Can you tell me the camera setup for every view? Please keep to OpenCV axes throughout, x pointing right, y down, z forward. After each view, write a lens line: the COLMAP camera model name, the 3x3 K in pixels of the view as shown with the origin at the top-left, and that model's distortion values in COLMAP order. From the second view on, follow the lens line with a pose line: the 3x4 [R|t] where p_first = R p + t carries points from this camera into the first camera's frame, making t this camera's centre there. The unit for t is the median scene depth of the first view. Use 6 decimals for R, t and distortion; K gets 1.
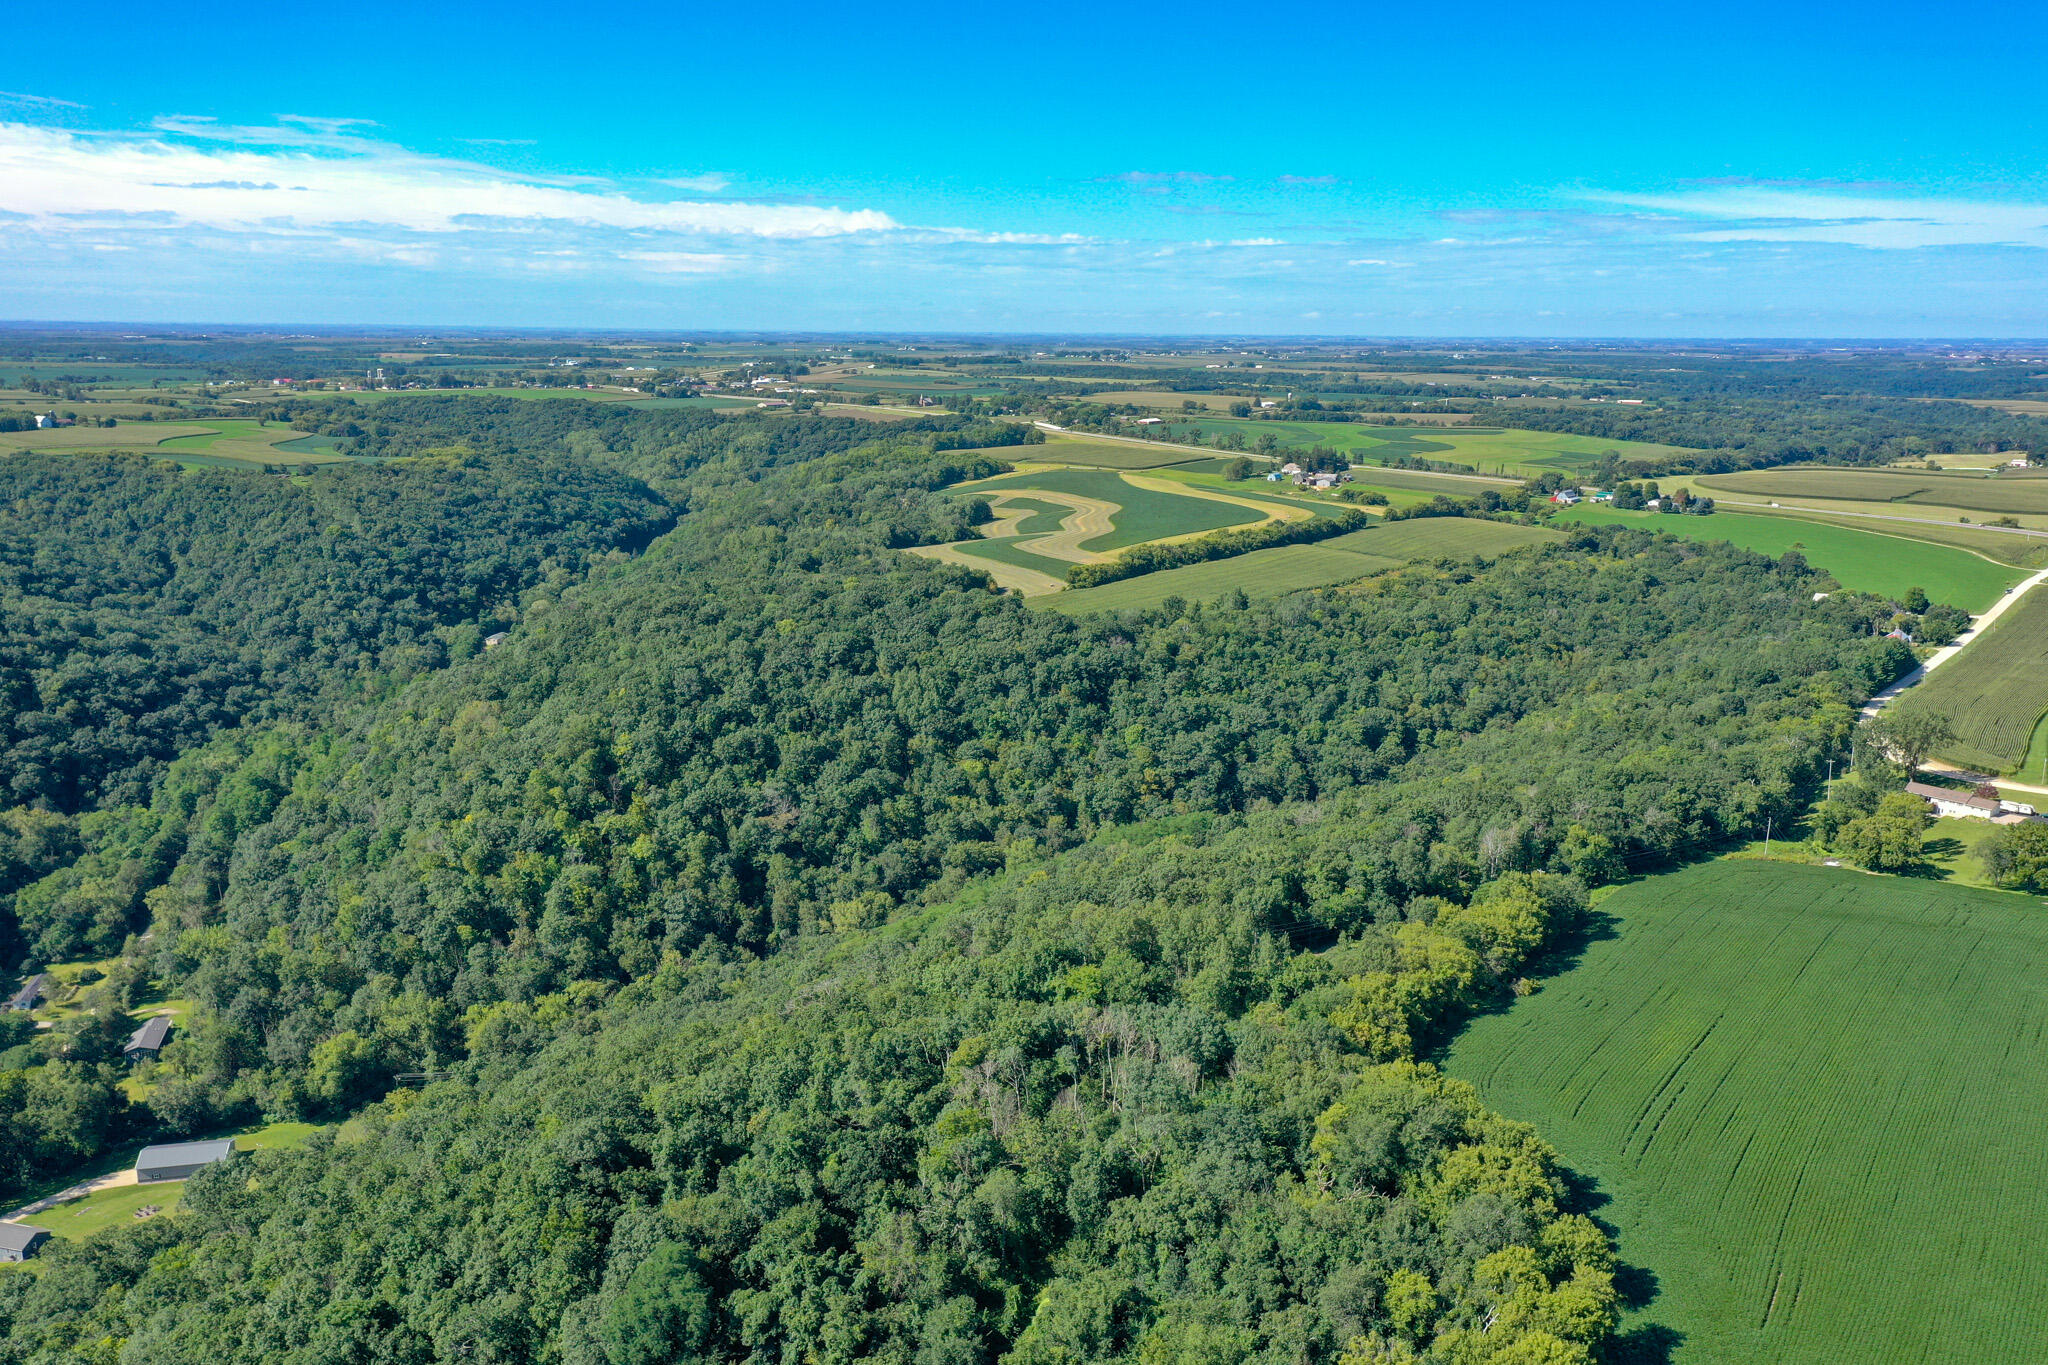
lens RADIAL K [[1623.6, 0, 1026.5], [0, 1623.6, 678.8], [0, 0, 1]] dist [0.010864, 0.007955]
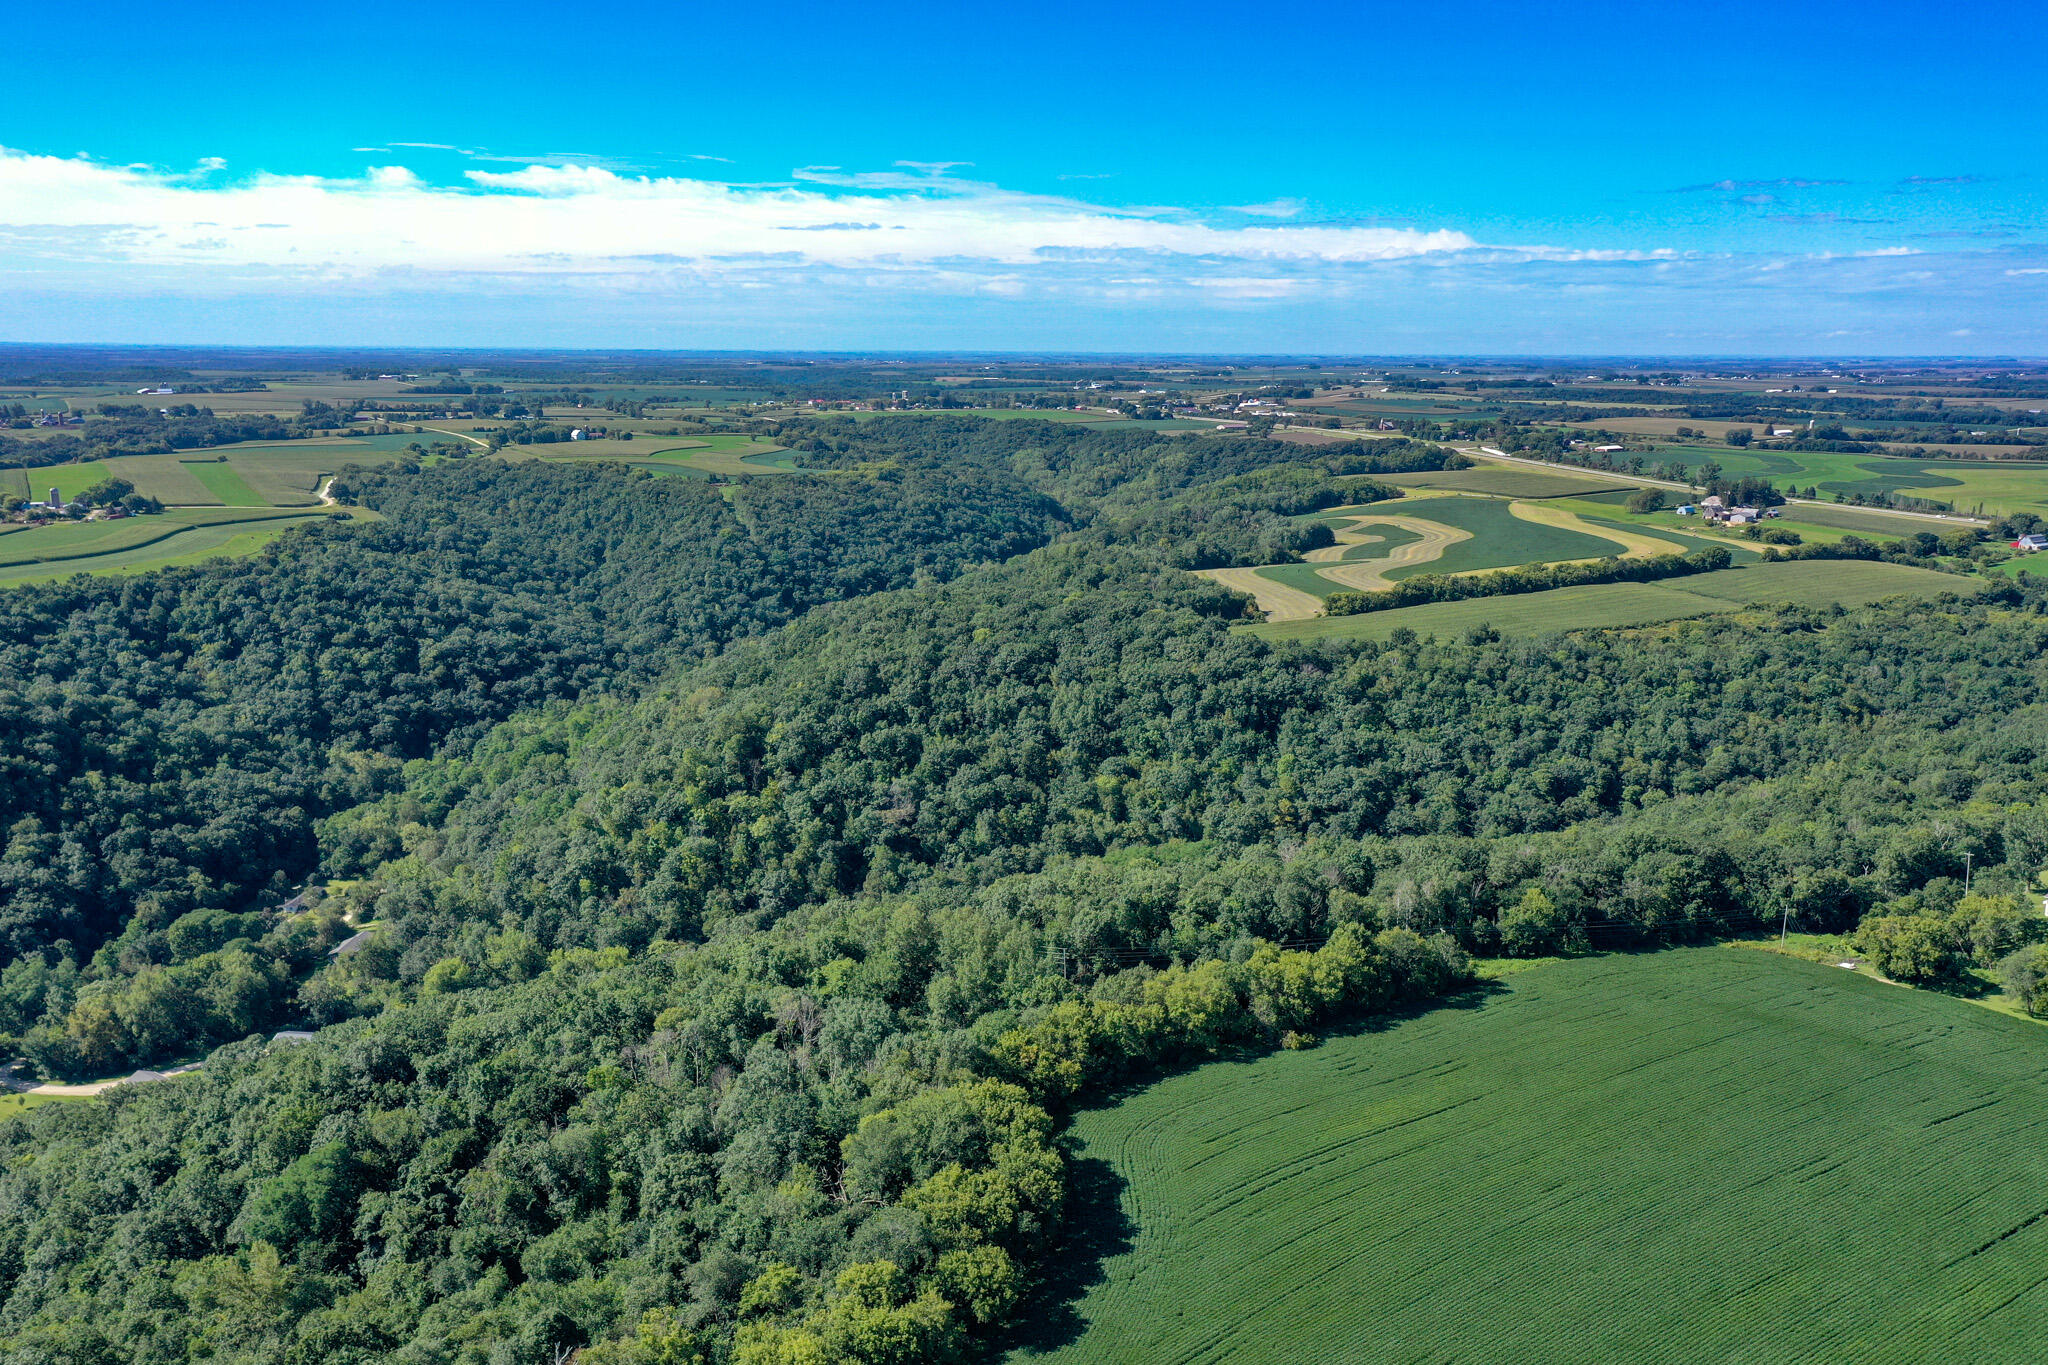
lens RADIAL K [[1625.7, 0, 1024.0], [0, 1625.7, 682.5], [0, 0, 1]] dist [0.014846, 0.009500]
pose [[0.941048, 0.063721, -0.332217, 0.200410], [-0.067816, 0.997698, -0.000735, -0.002645], [0.331405, 0.023221, 0.943203, 0.022677]]
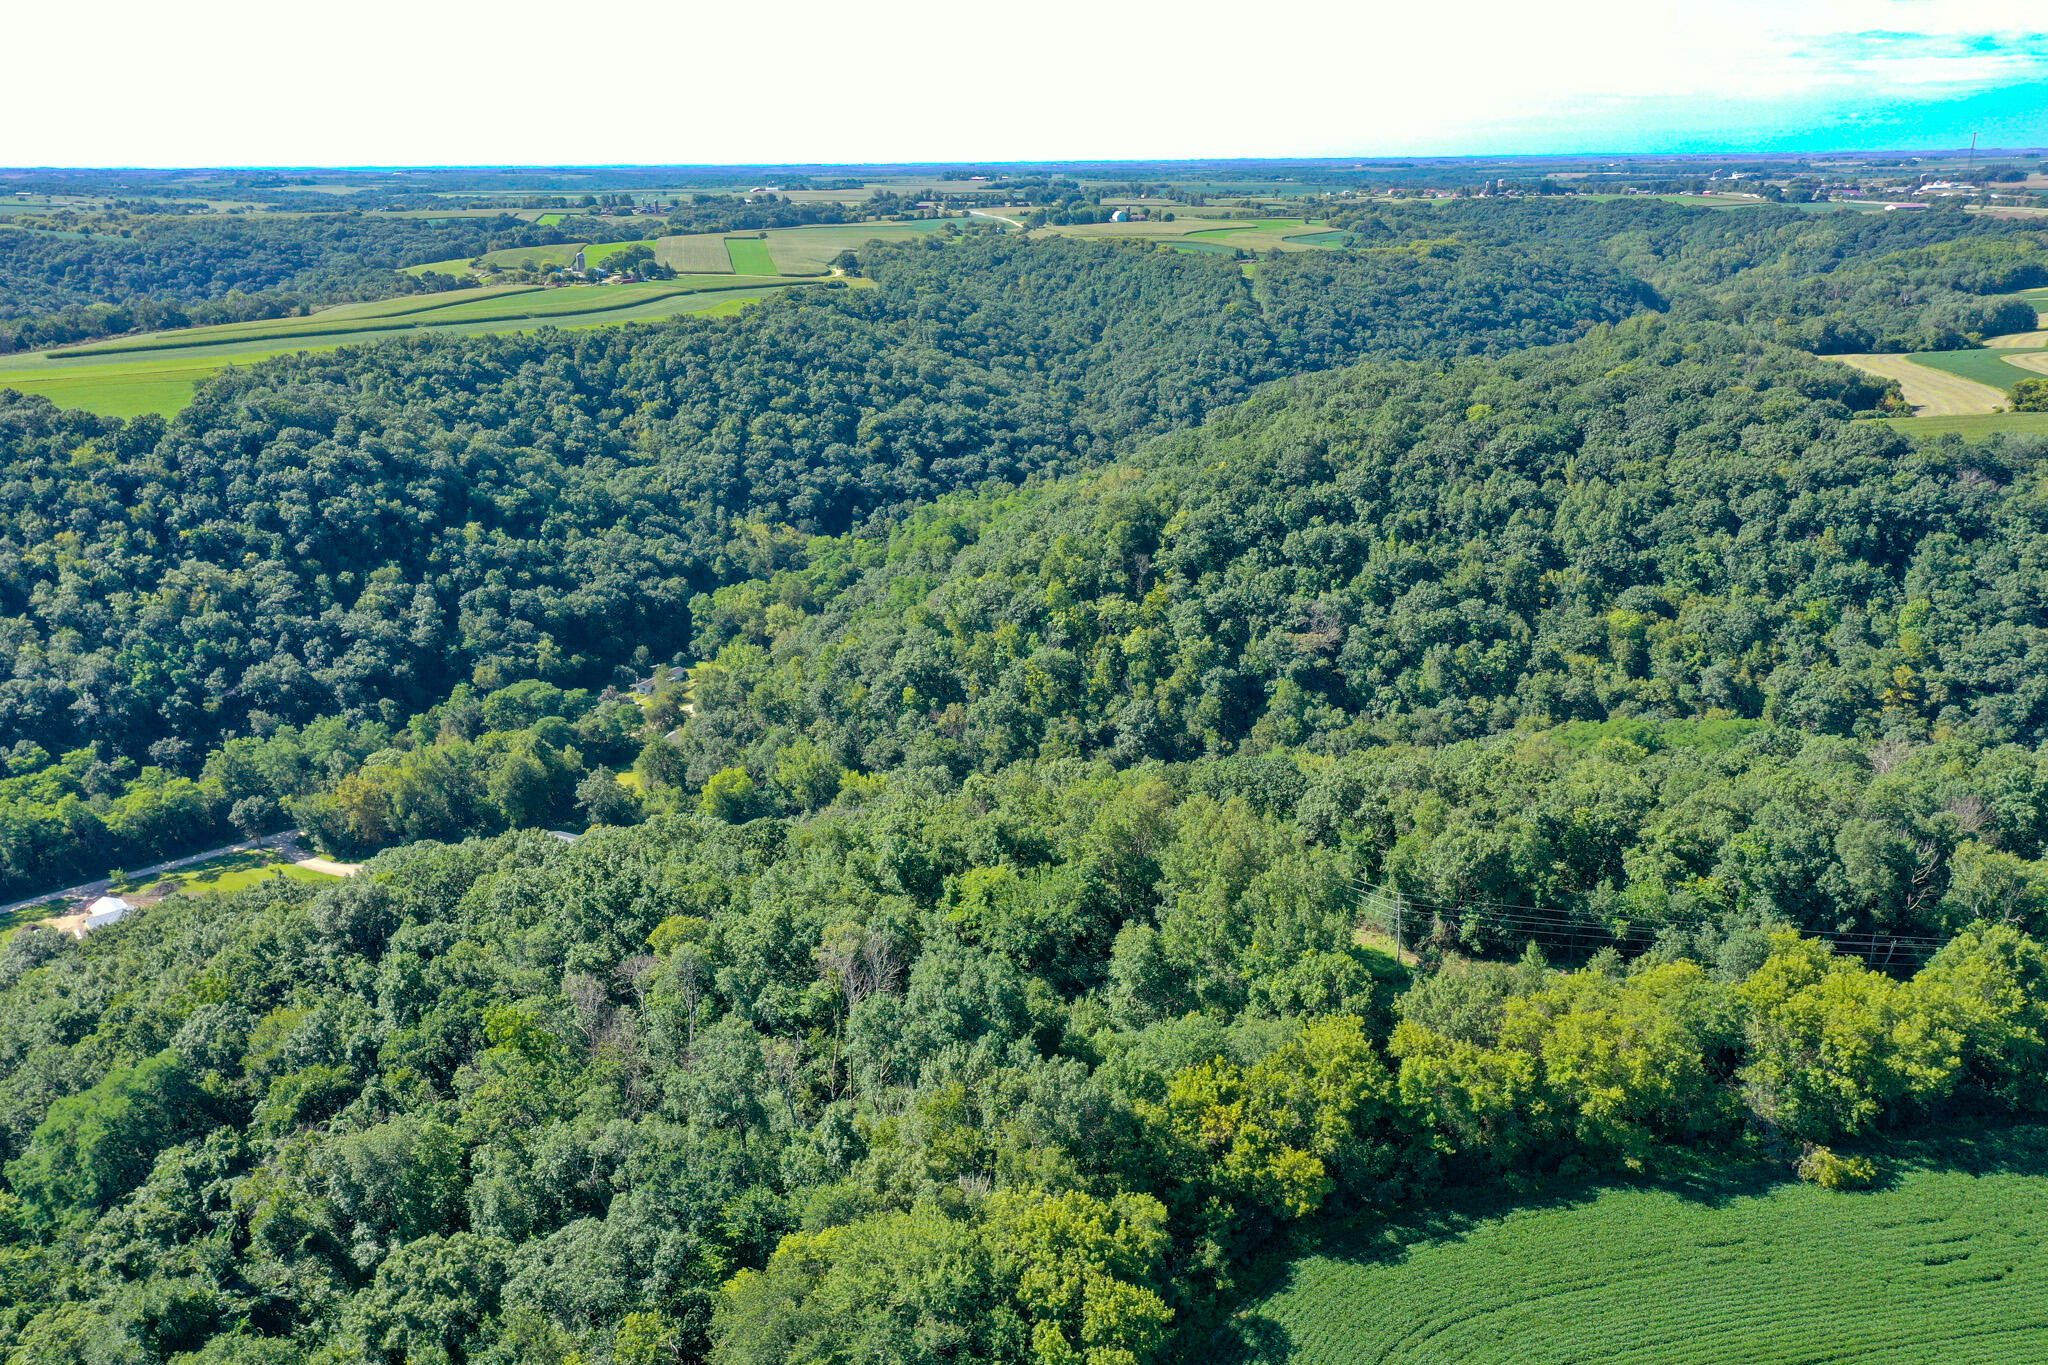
lens RADIAL K [[1623.6, 0, 1026.5], [0, 1623.6, 678.8], [0, 0, 1]] dist [0.010864, 0.007955]
pose [[0.763575, 0.178871, -0.620451, 0.170959], [-0.118234, 0.983352, 0.137985, 0.009786], [0.634803, -0.032003, 0.772011, 0.227013]]
